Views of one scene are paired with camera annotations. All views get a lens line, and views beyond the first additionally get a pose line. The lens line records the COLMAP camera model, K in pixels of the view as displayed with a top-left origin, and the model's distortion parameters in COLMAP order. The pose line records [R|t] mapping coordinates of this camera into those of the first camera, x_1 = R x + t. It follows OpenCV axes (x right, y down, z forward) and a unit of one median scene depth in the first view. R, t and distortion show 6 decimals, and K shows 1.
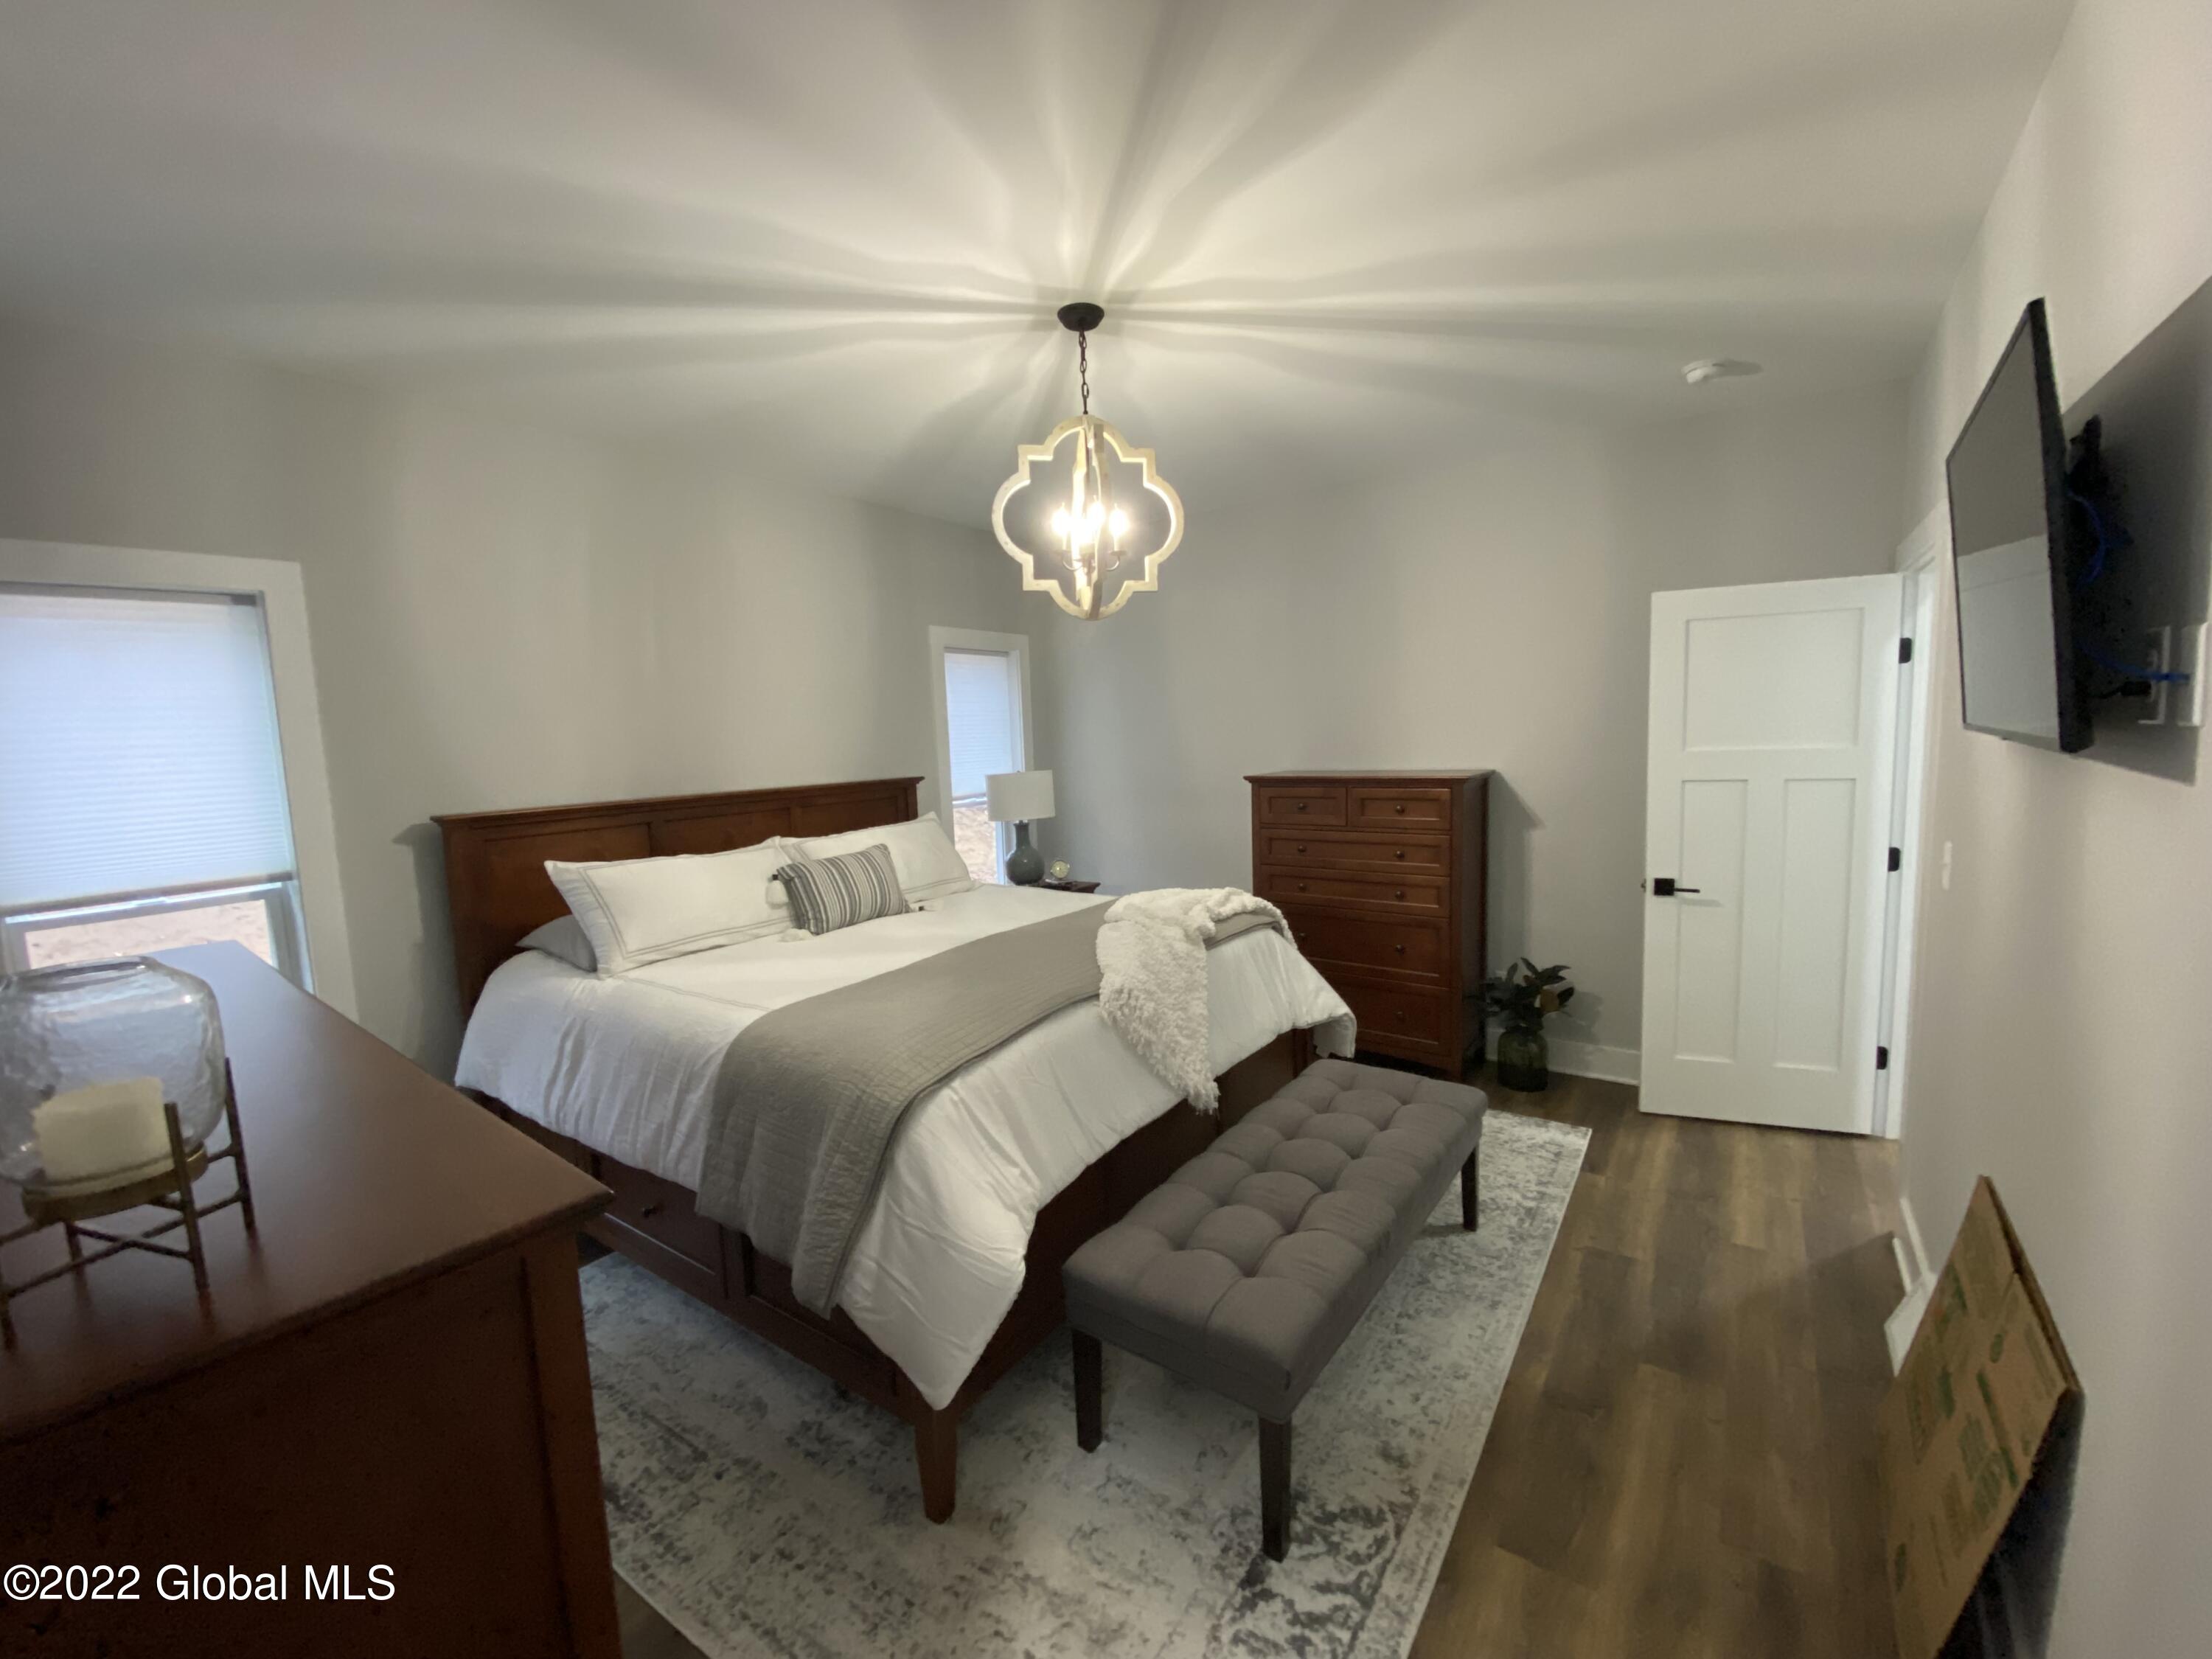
lens RADIAL K [[899.3, 0, 1106.0], [0, 899.3, 829.5], [0, 0, 1]] dist [0.000352, -0.000057]
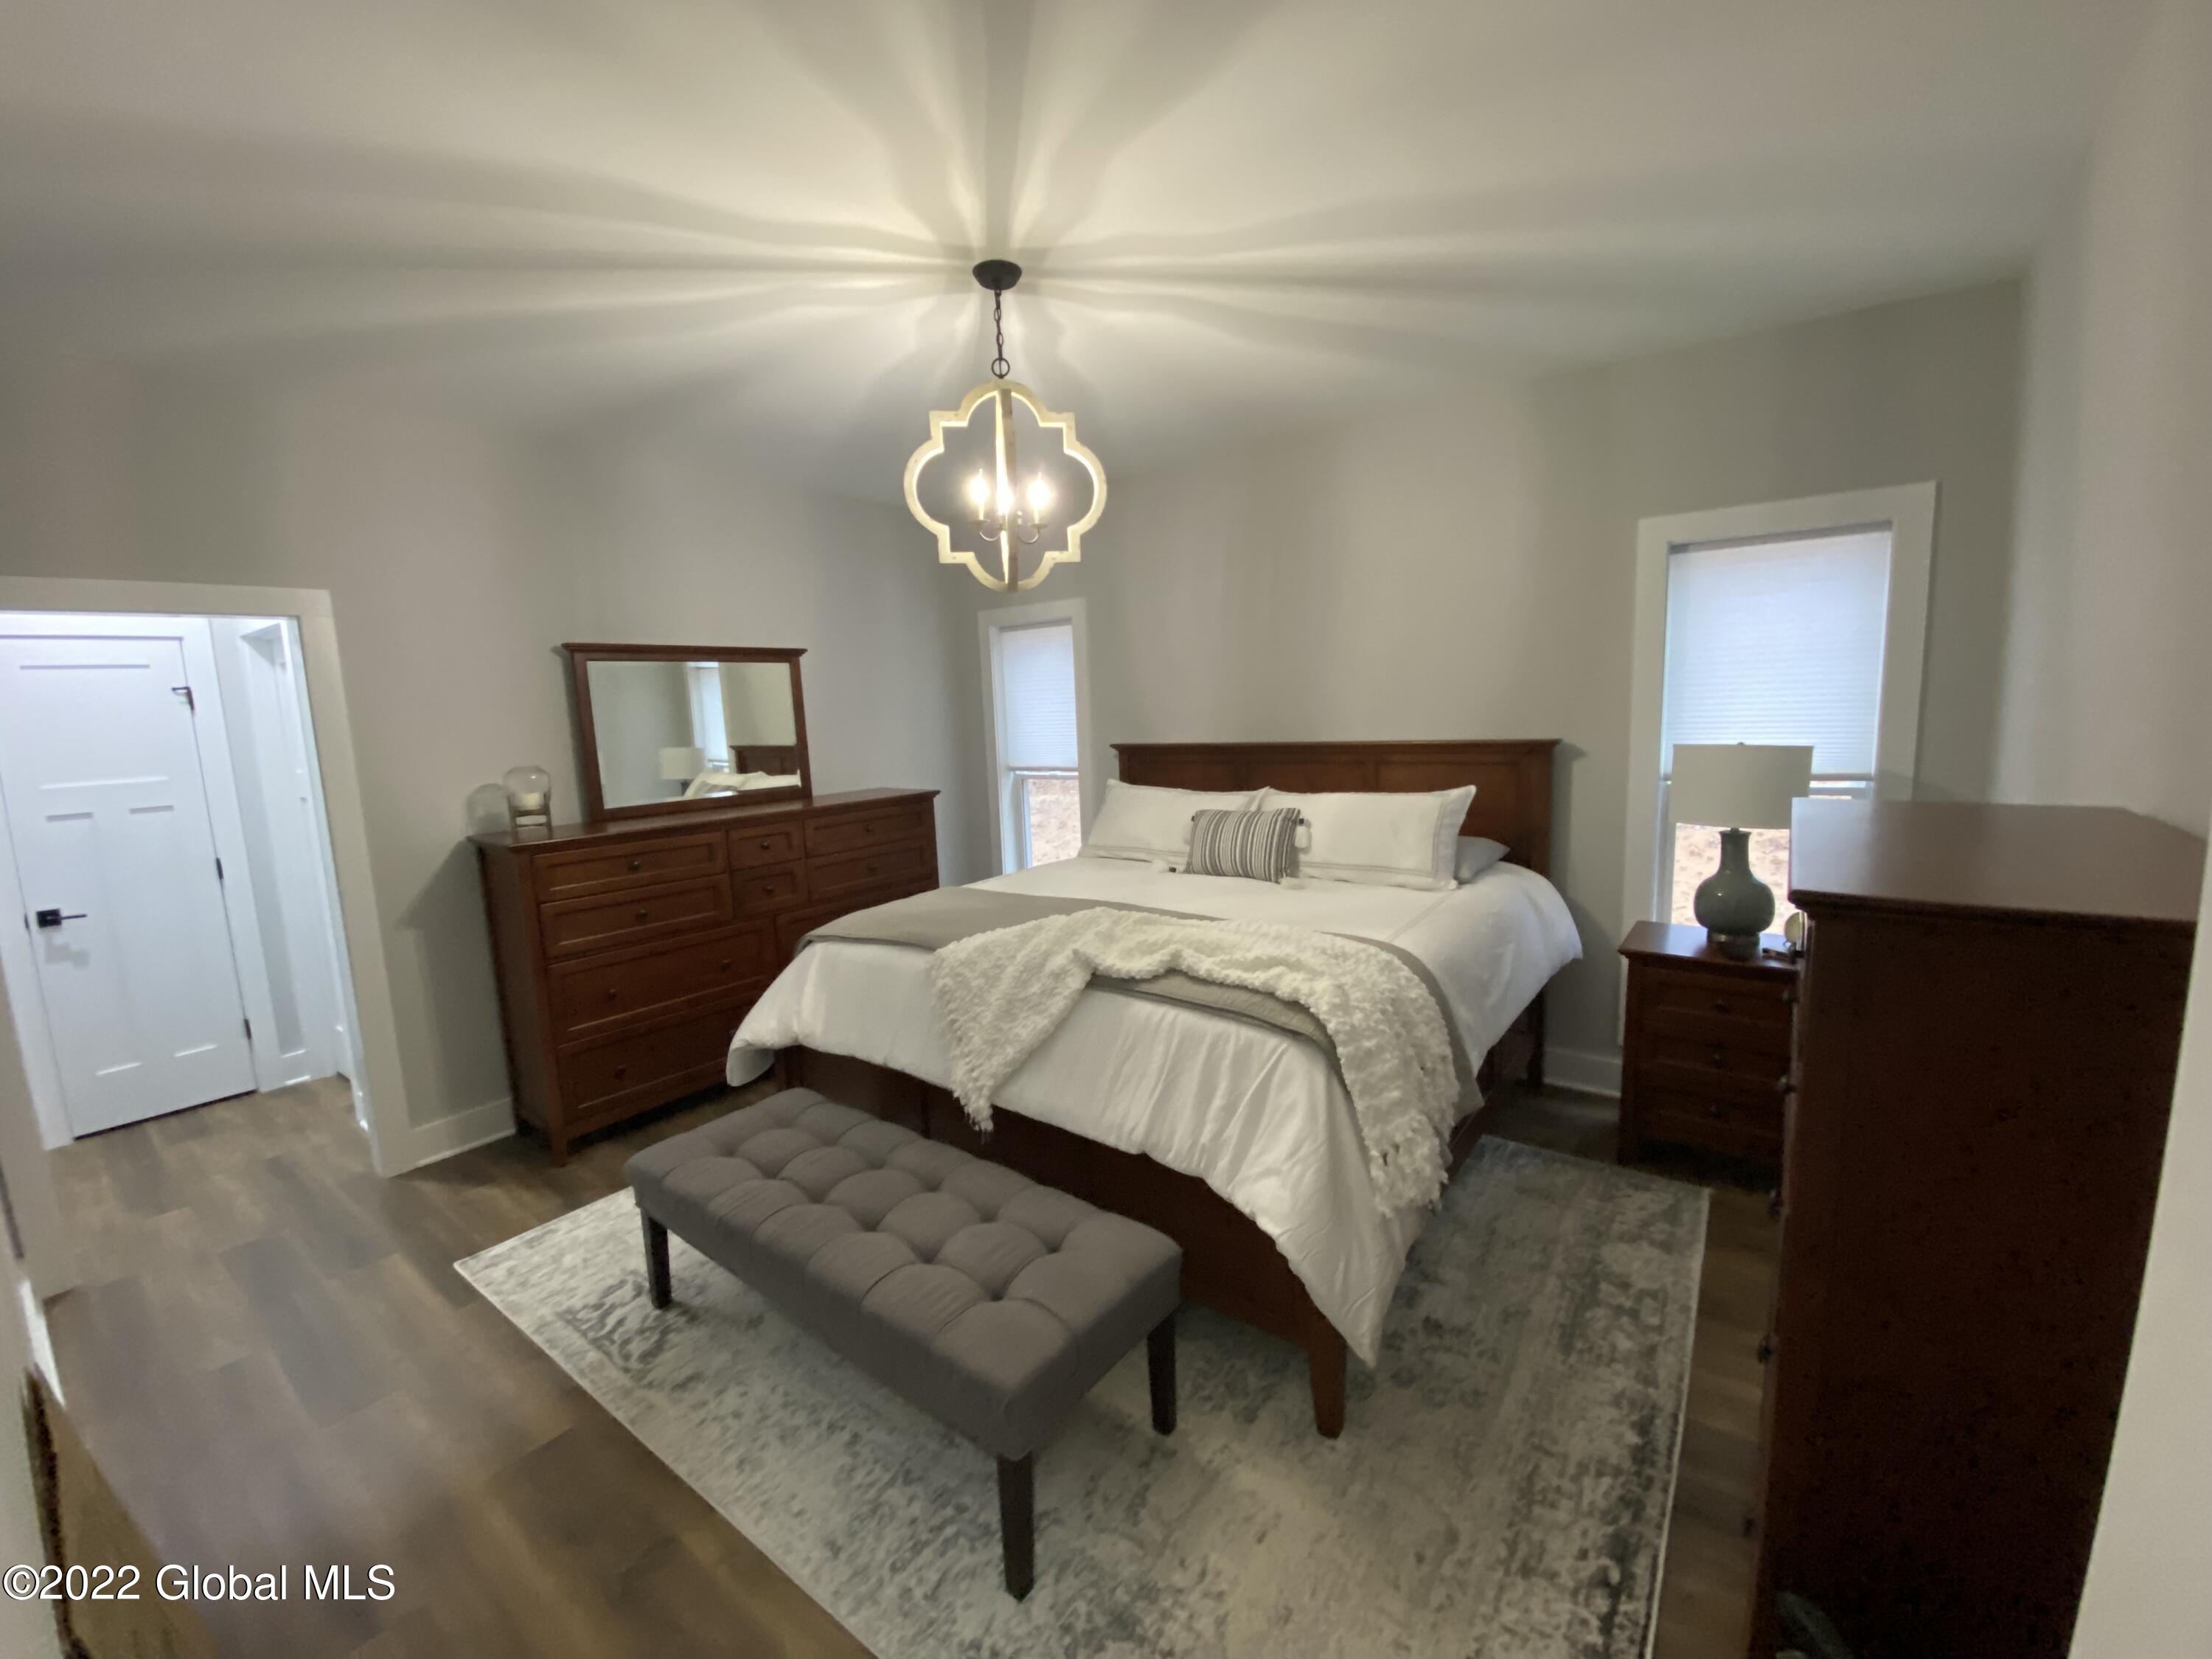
lens RADIAL K [[899.3, 0, 1106.0], [0, 899.3, 829.5], [0, 0, 1]] dist [0.000352, -0.000057]
pose [[-0.023315, 0.180488, -0.983301, 1.172297], [-0.066097, 0.981138, 0.181658, -0.202692], [0.997541, 0.069229, -0.010945, 1.349859]]
